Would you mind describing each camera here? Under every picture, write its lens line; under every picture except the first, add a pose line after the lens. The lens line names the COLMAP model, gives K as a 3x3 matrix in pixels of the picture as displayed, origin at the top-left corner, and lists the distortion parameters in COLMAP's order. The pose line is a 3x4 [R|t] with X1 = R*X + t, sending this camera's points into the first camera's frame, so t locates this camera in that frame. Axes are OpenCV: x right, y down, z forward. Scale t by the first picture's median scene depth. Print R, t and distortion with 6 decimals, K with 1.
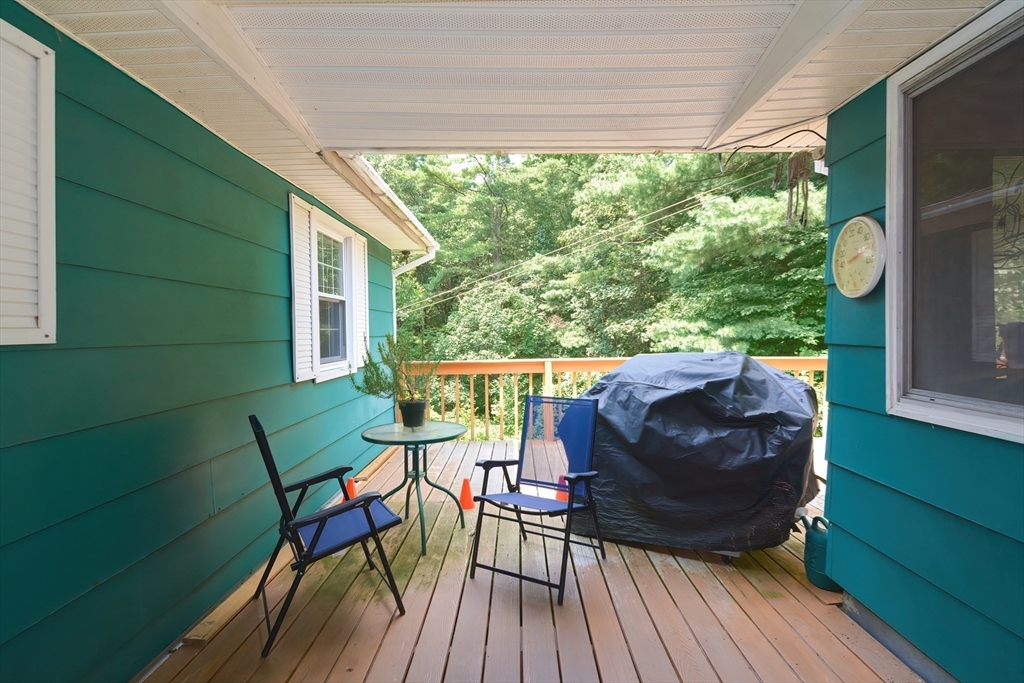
lens RADIAL K [[500.7, 0, 500.9], [0, 500.7, 341.8], [0, 0, 1]] dist [-0.001493, -0.007875]
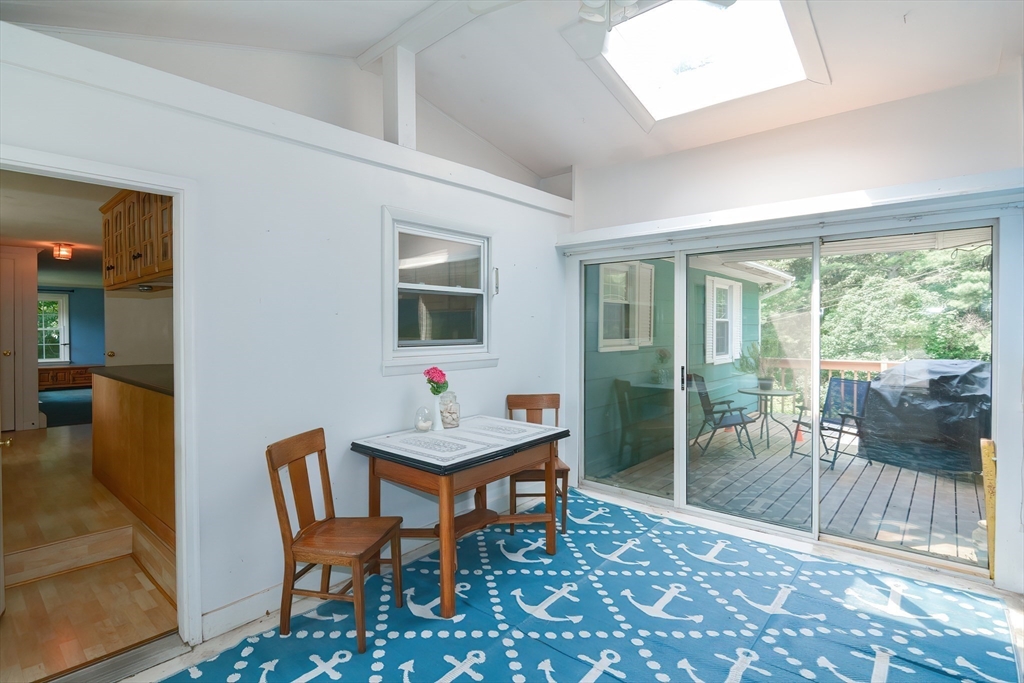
lens RADIAL K [[500.7, 0, 521.5], [0, 500.7, 337.0], [0, 0, 1]] dist [-0.001493, -0.007875]
pose [[0.786804, 0.025831, -0.616662, 0.252544], [-0.025387, 0.999633, 0.009482, -0.029567], [0.616681, 0.008195, 0.787171, -1.038987]]
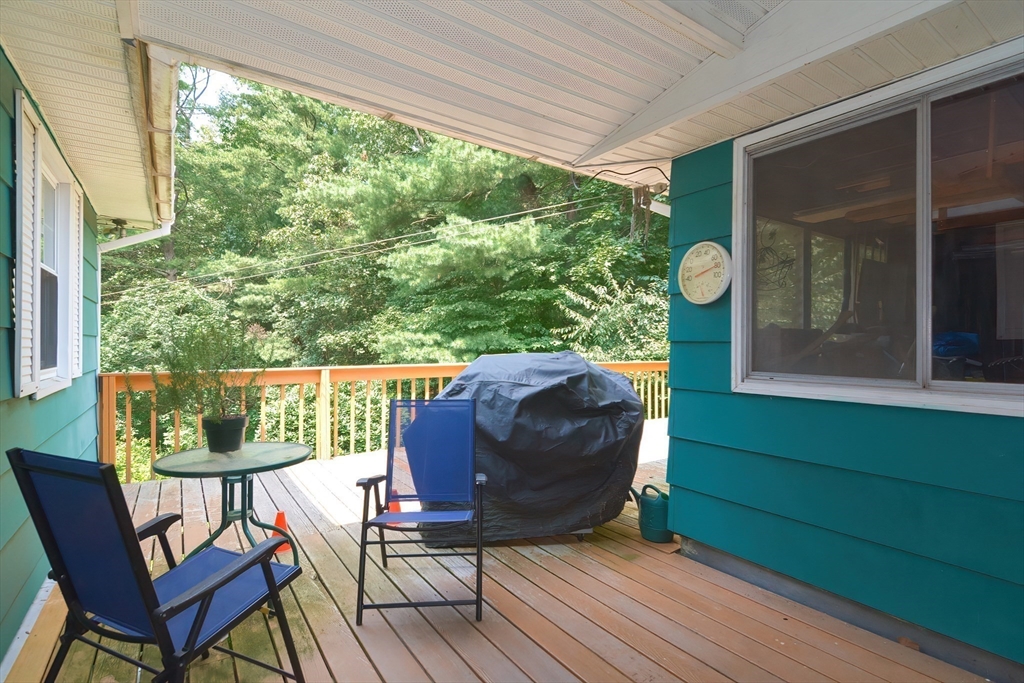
lens RADIAL K [[500.7, 0, 520.0], [0, 500.7, 346.1], [0, 0, 1]] dist [-0.001493, -0.007875]
pose [[0.808721, 0.013704, 0.588033, -0.244481], [-0.001502, 0.999773, -0.021235, 0.027224], [-0.588191, 0.016290, 0.808558, 0.135534]]
